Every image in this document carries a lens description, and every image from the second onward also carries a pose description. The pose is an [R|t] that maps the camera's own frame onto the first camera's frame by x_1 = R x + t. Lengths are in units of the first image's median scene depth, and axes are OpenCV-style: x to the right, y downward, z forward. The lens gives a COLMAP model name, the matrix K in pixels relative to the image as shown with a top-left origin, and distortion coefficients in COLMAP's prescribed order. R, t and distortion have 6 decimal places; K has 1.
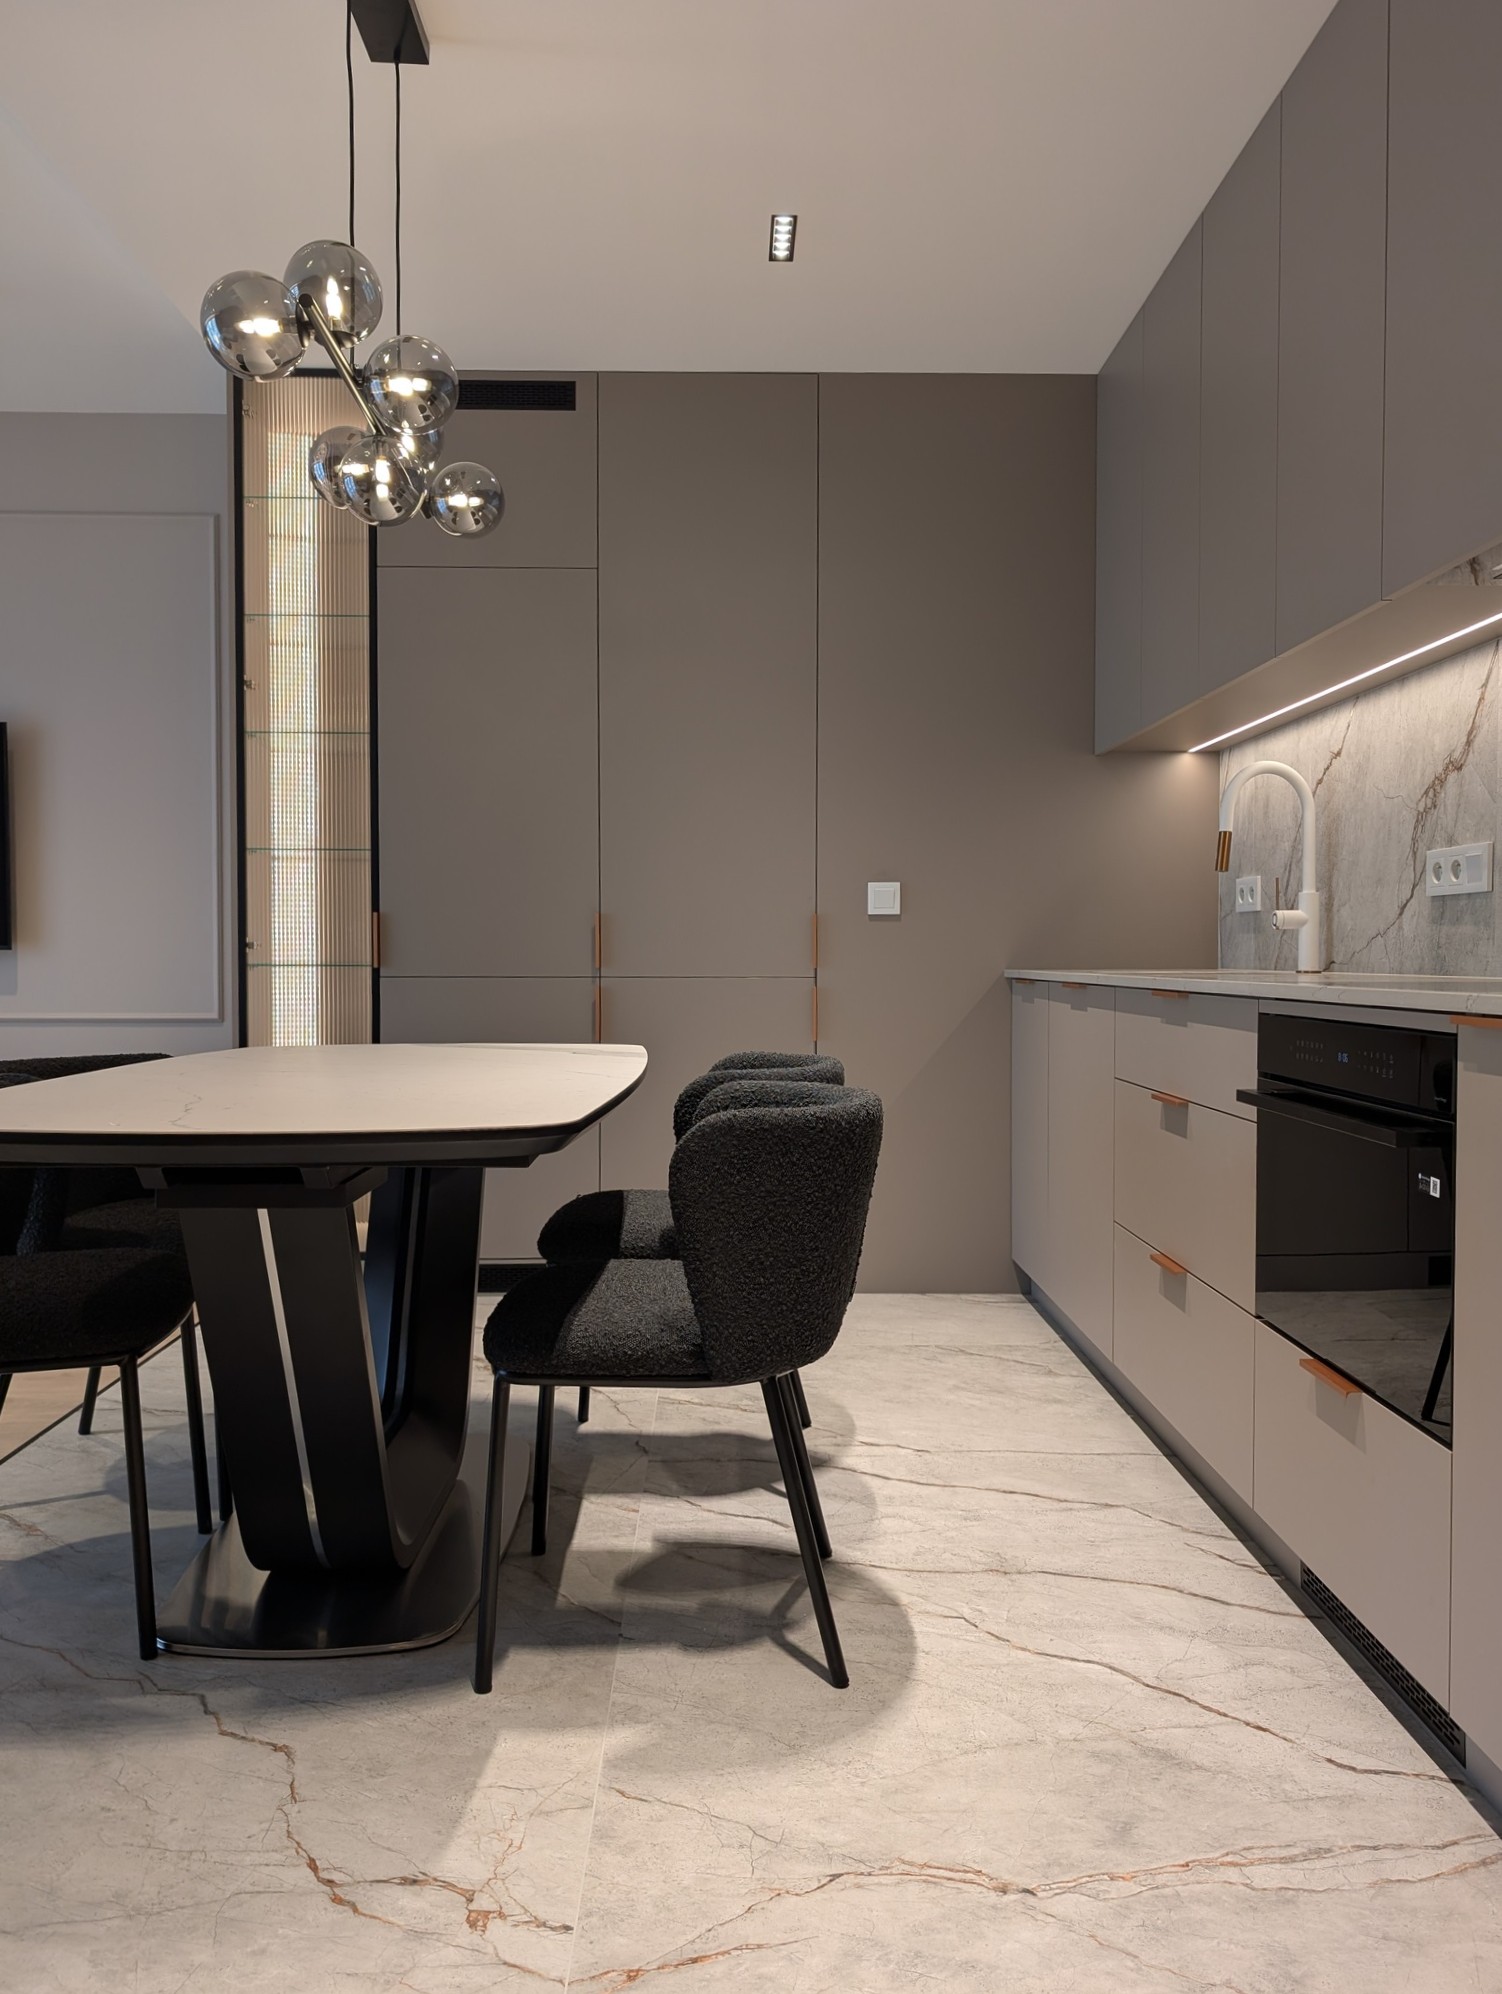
lens RADIAL K [[1443.3, 0, 751.0], [0, 1443.3, 997.0], [0, 0, 1]] dist [0.026069, -0.038109]
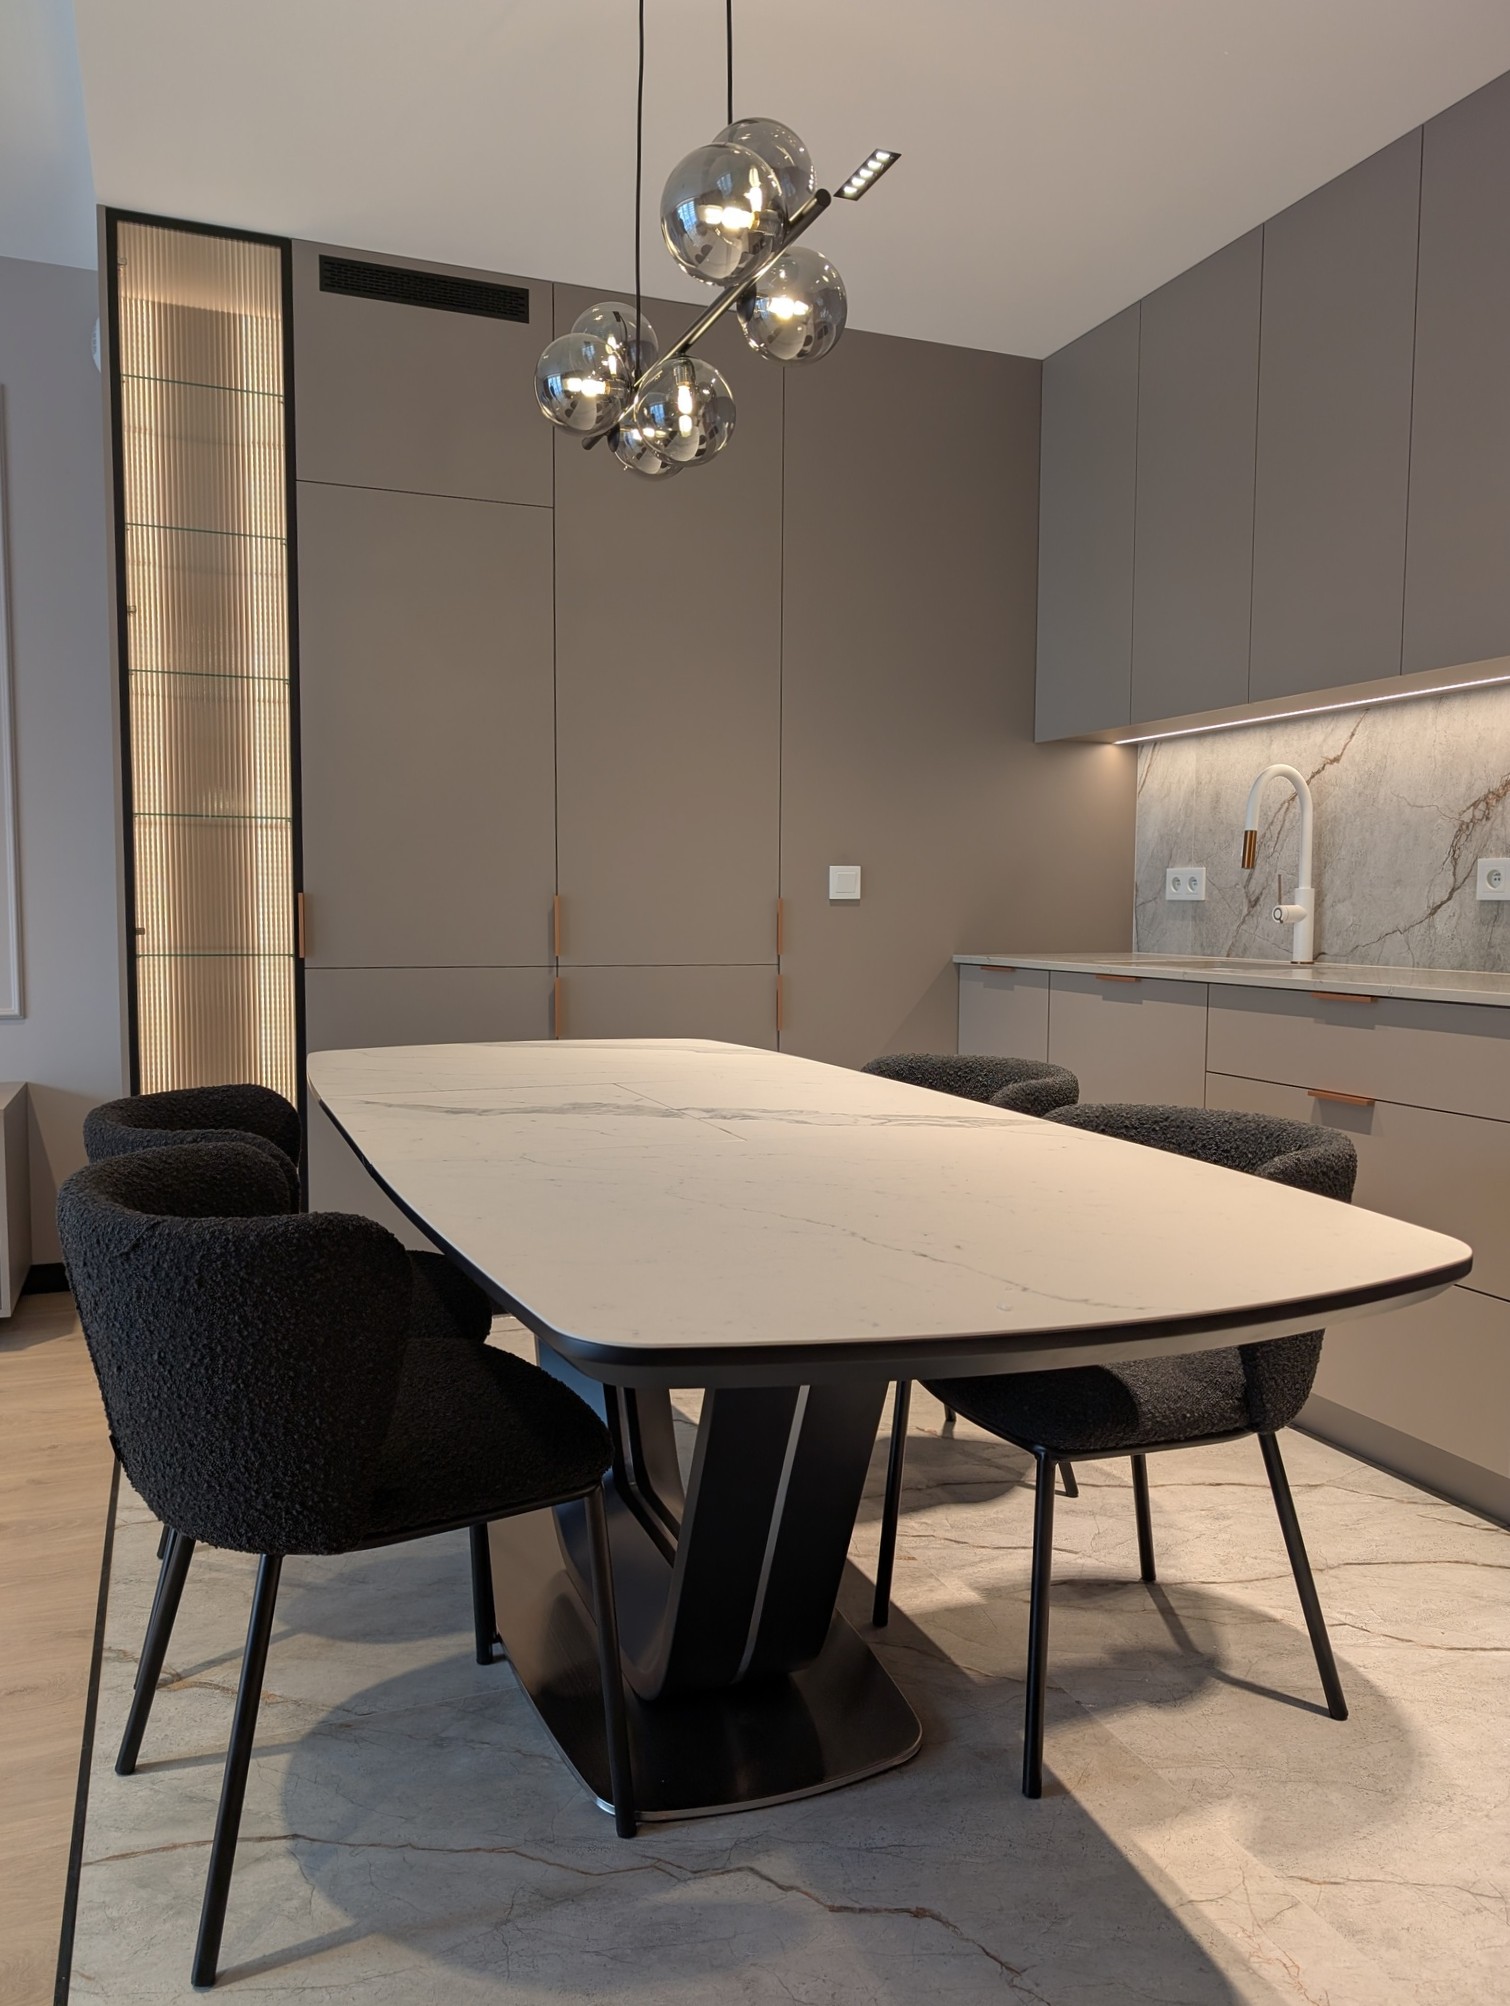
lens RADIAL K [[1441.3, 0, 747.1], [0, 1441.3, 1023.7], [0, 0, 1]] dist [0.034200, -0.036603]
pose [[0.940319, -0.023475, 0.339483, -0.461969], [0.004615, 0.998406, 0.056258, -0.042982], [-0.340263, -0.051334, 0.938928, 0.158232]]
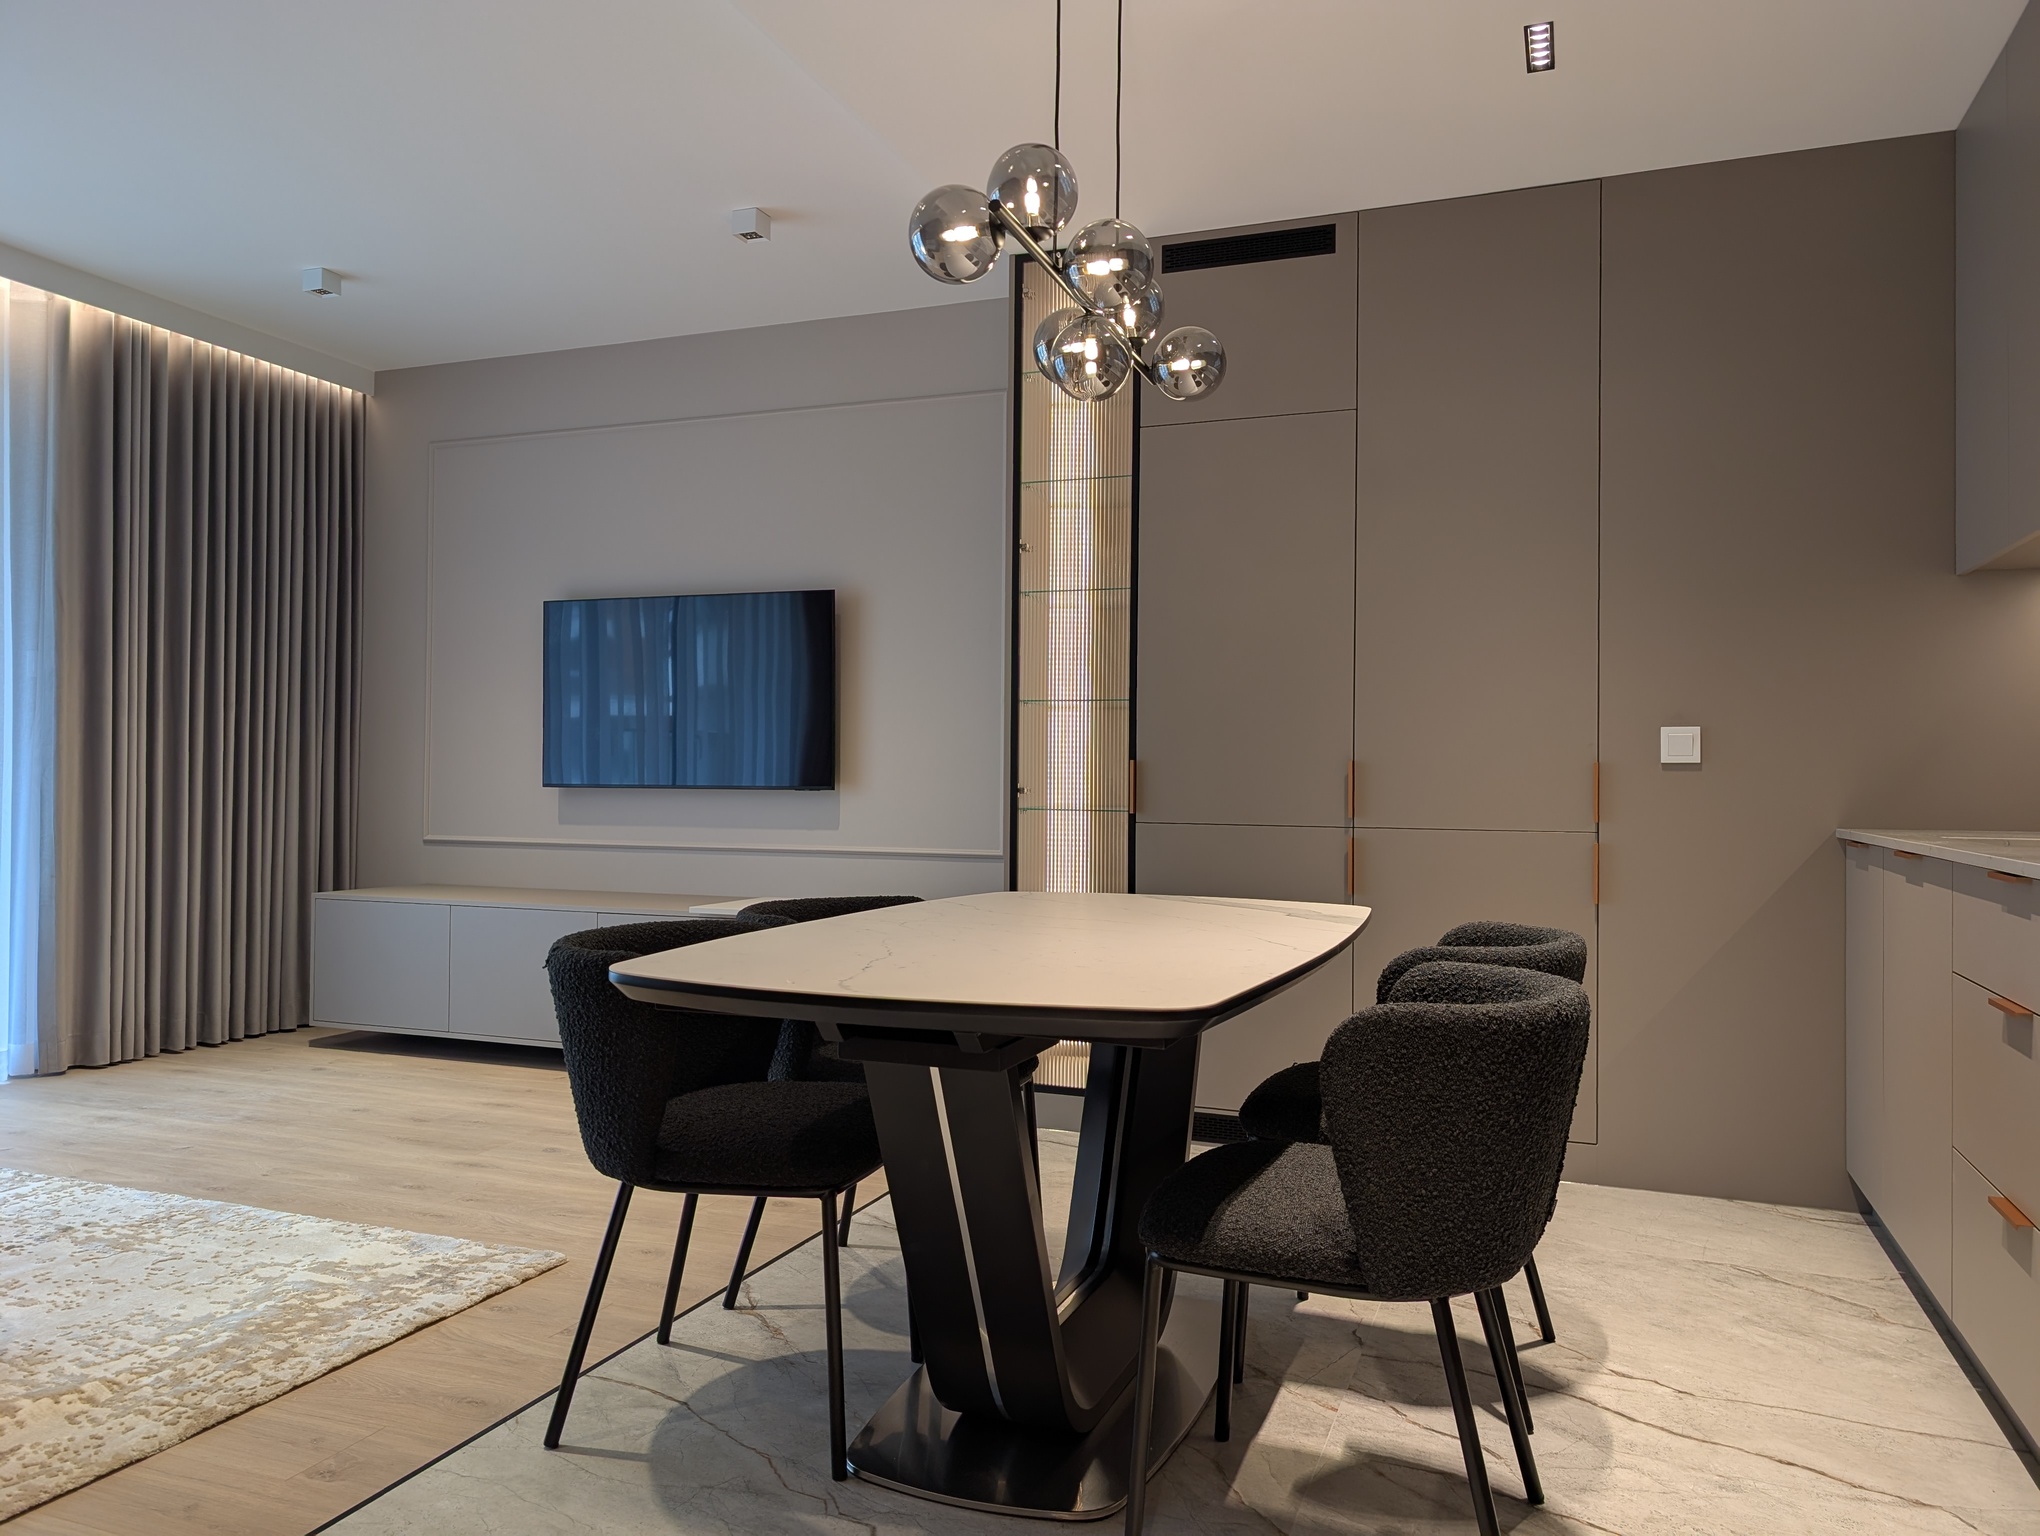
lens RADIAL K [[1446.3, 0, 1020.0], [0, 1446.3, 768.0], [0, 0, 1]] dist [0.004246, 0.002464]
pose [[0.925992, 0.005254, -0.377508, 0.079250], [-0.019628, 0.999221, -0.034239, -0.024436], [0.377034, 0.039114, 0.925373, 0.032009]]
